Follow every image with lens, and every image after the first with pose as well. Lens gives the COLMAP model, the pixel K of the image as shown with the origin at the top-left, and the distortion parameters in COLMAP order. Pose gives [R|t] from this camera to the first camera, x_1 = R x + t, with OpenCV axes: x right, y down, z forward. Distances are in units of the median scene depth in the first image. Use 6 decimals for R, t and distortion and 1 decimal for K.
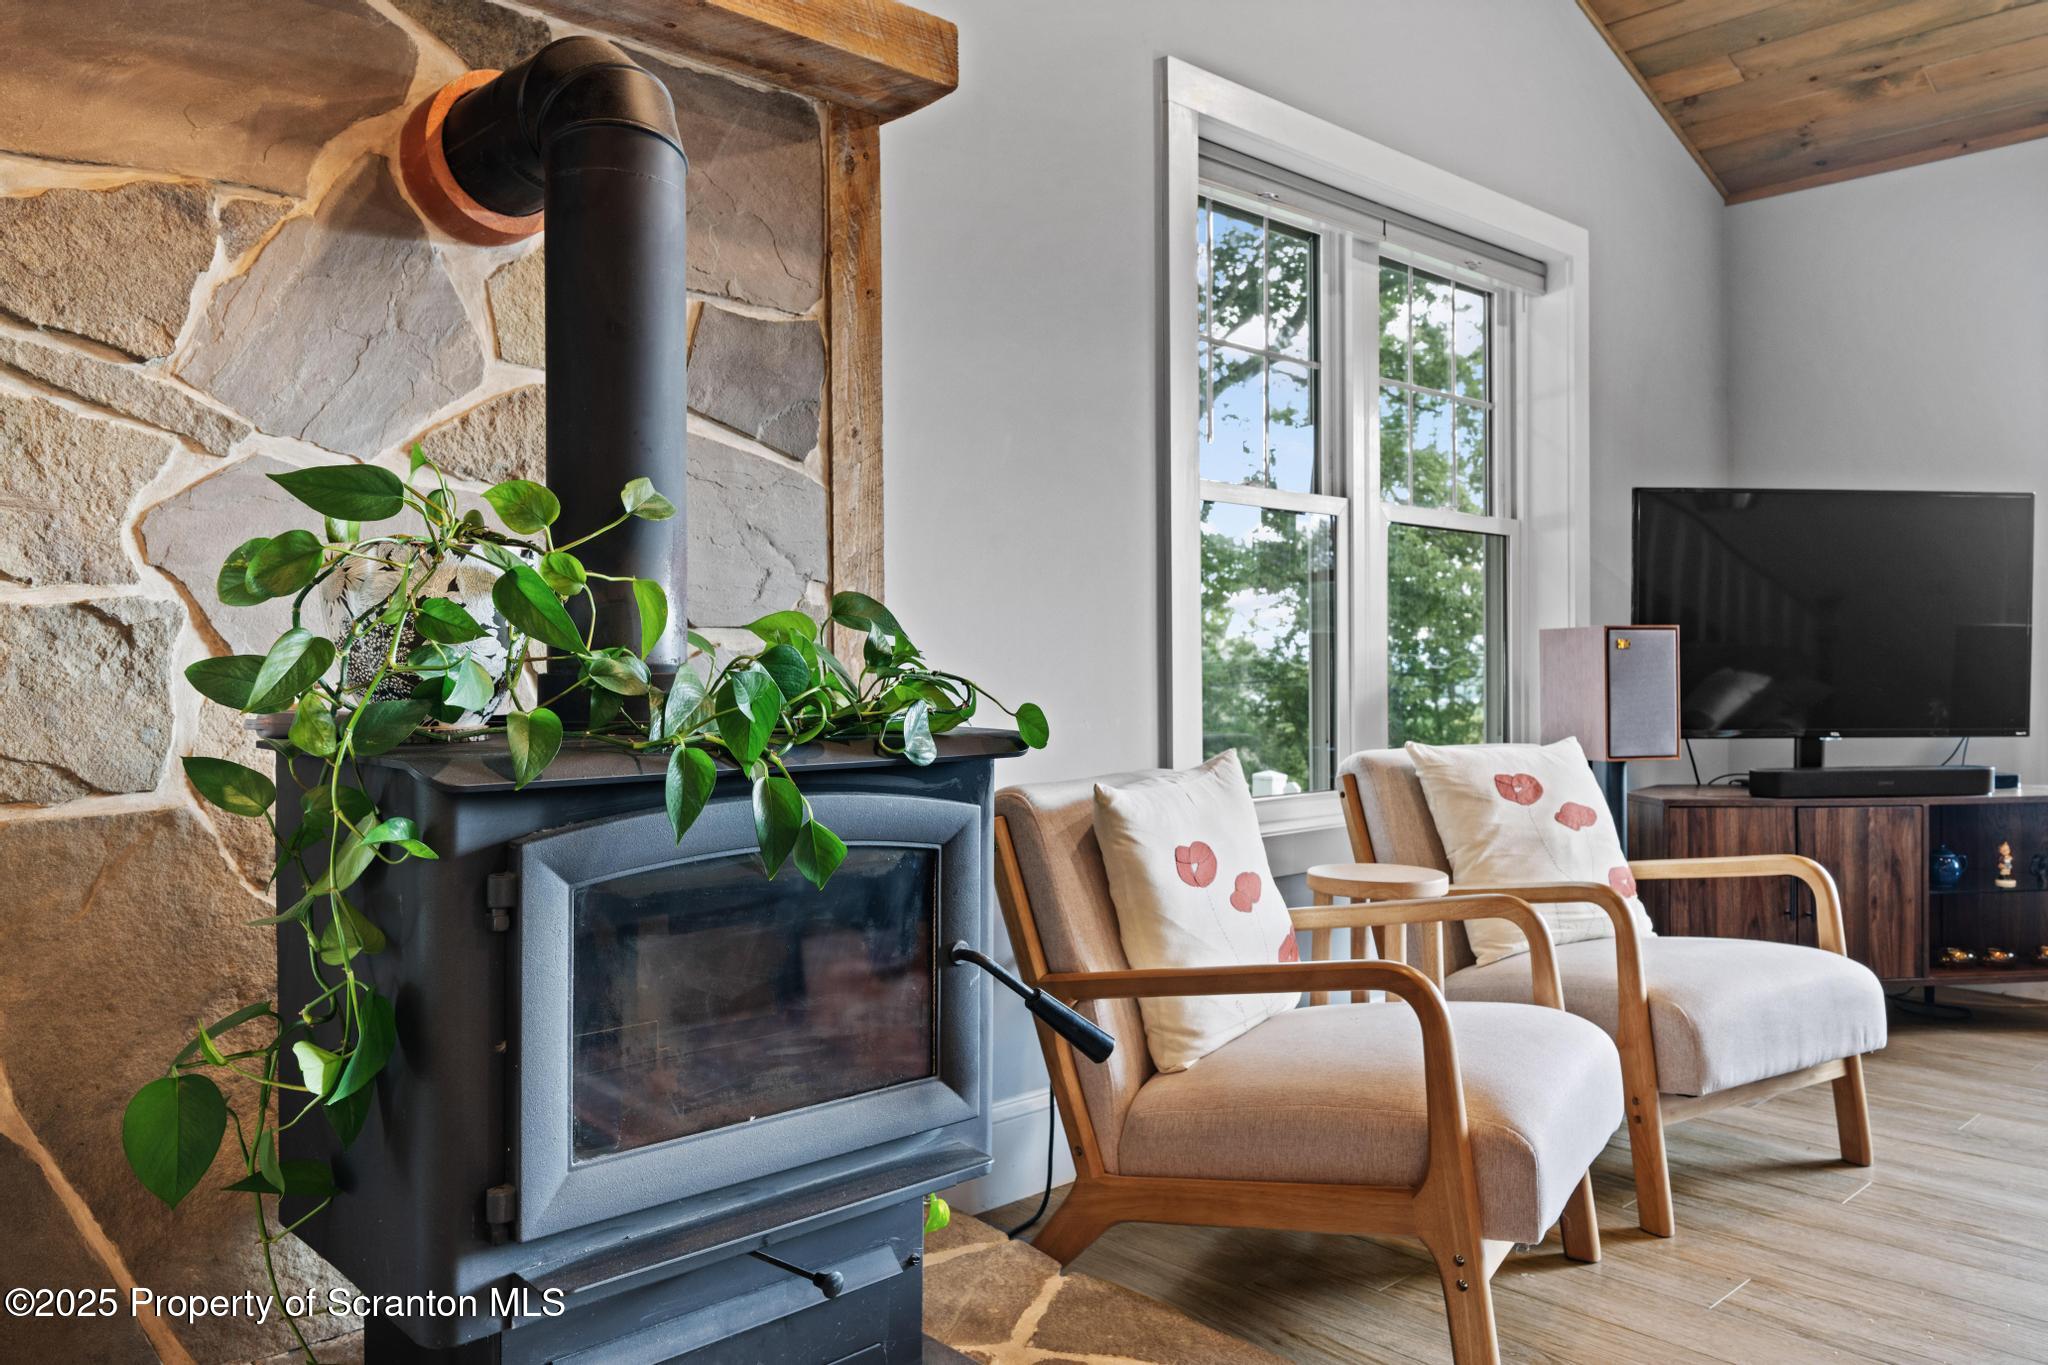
lens RADIAL K [[1474.9, 0, 1023.3], [0, 1474.9, 672.0], [0, 0, 1]] dist [0.003528, -0.002132]
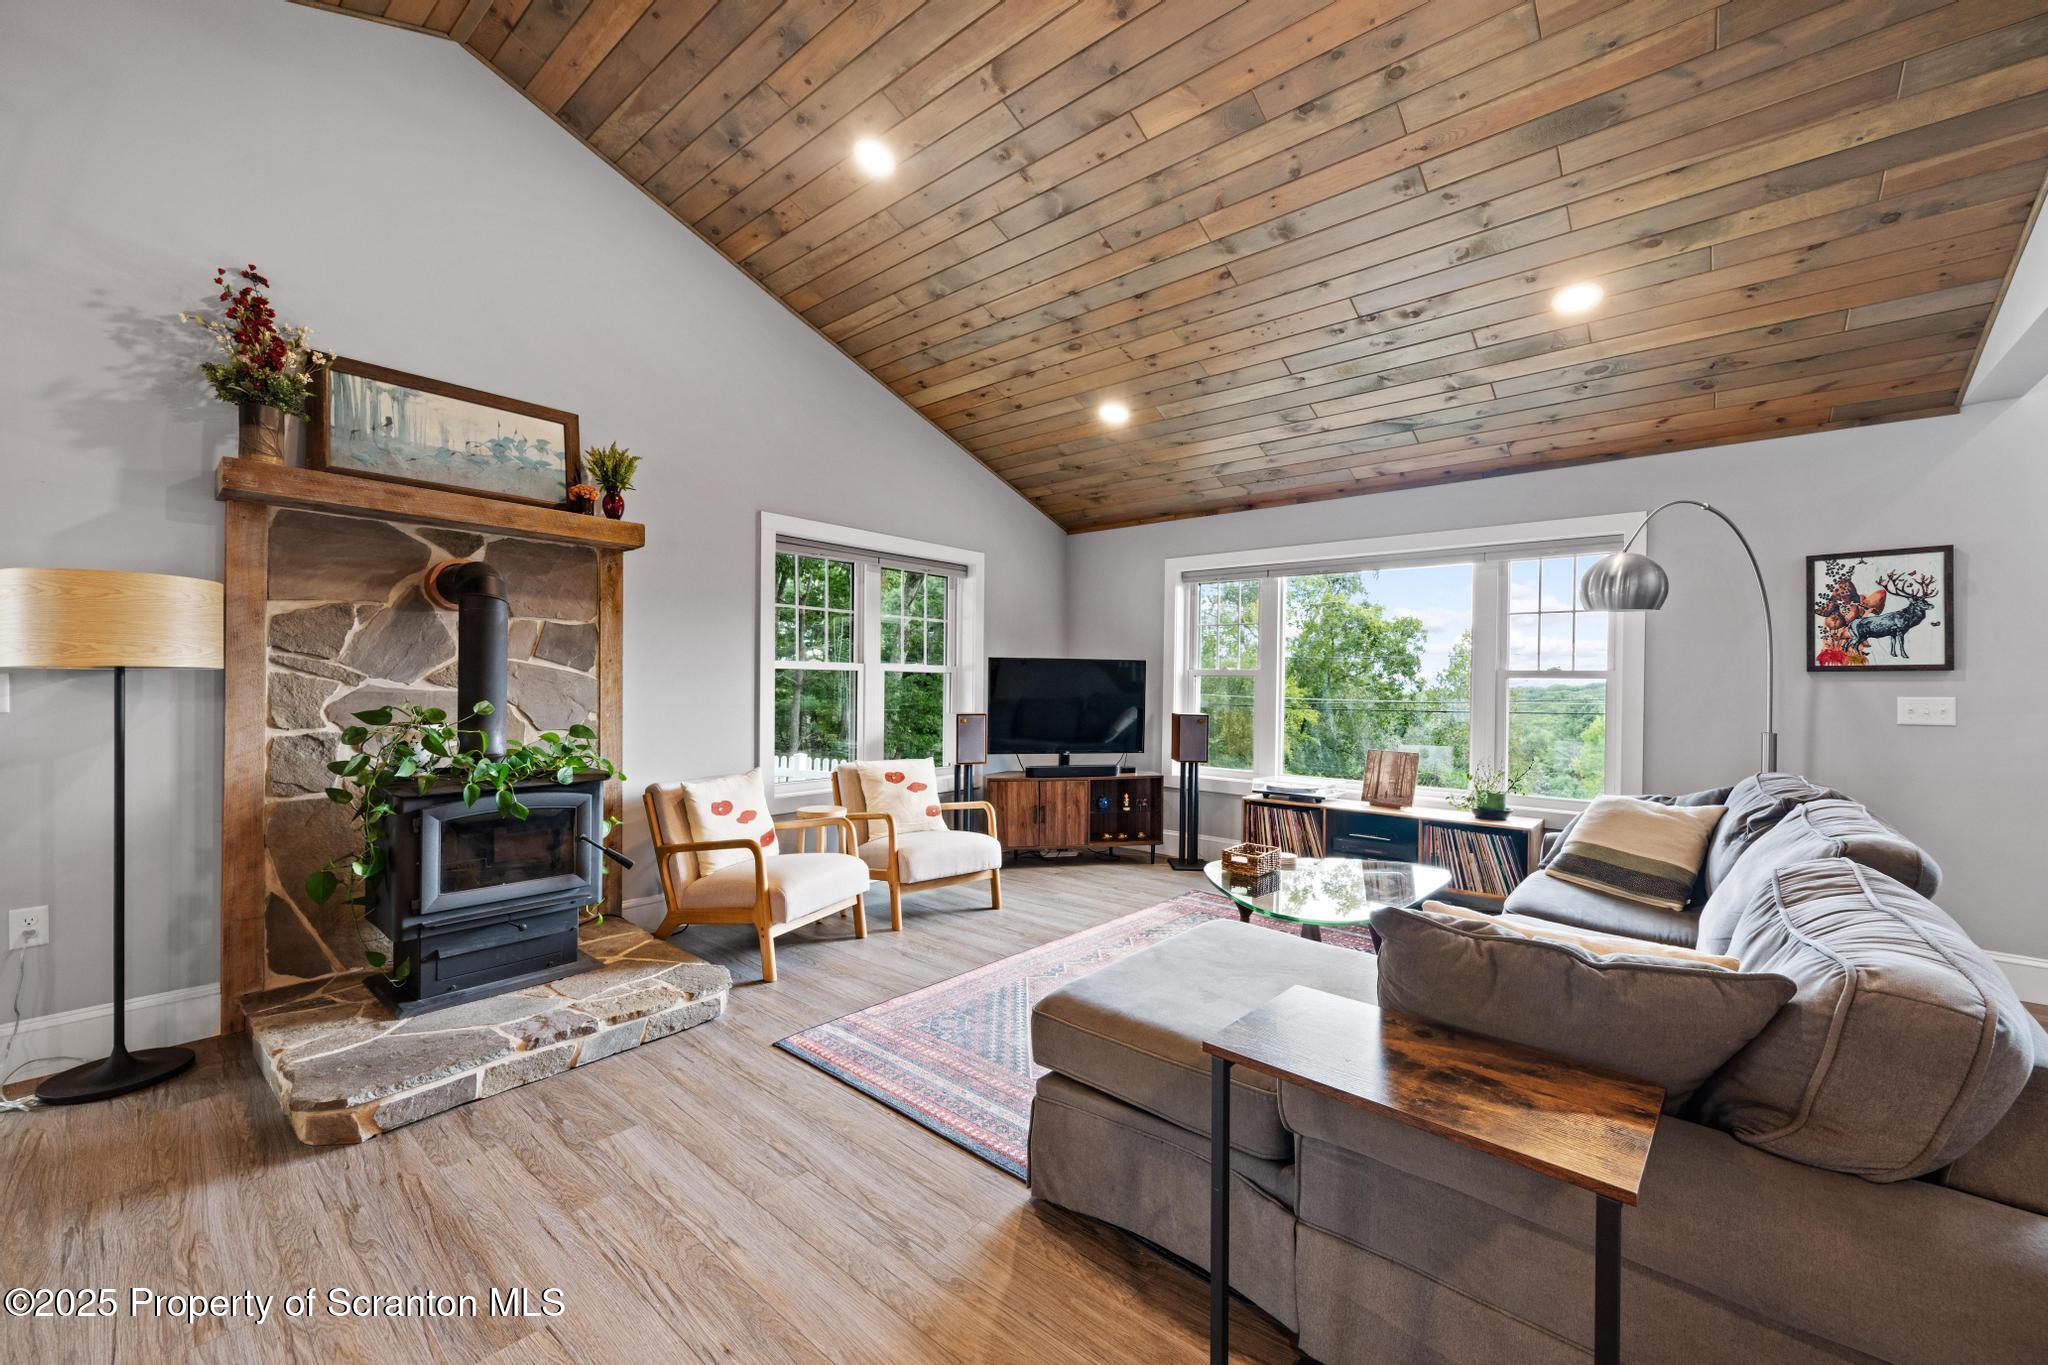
lens RADIAL K [[798.5, 0, 1026.6], [0, 798.5, 691.2], [0, 0, 1]] dist [-0.000981, -0.000223]
pose [[0.993389, 0.009026, 0.114440, 0.668180], [-0.009218, 0.999957, 0.001155, -0.142184], [-0.114425, -0.002202, 0.993429, -0.842243]]
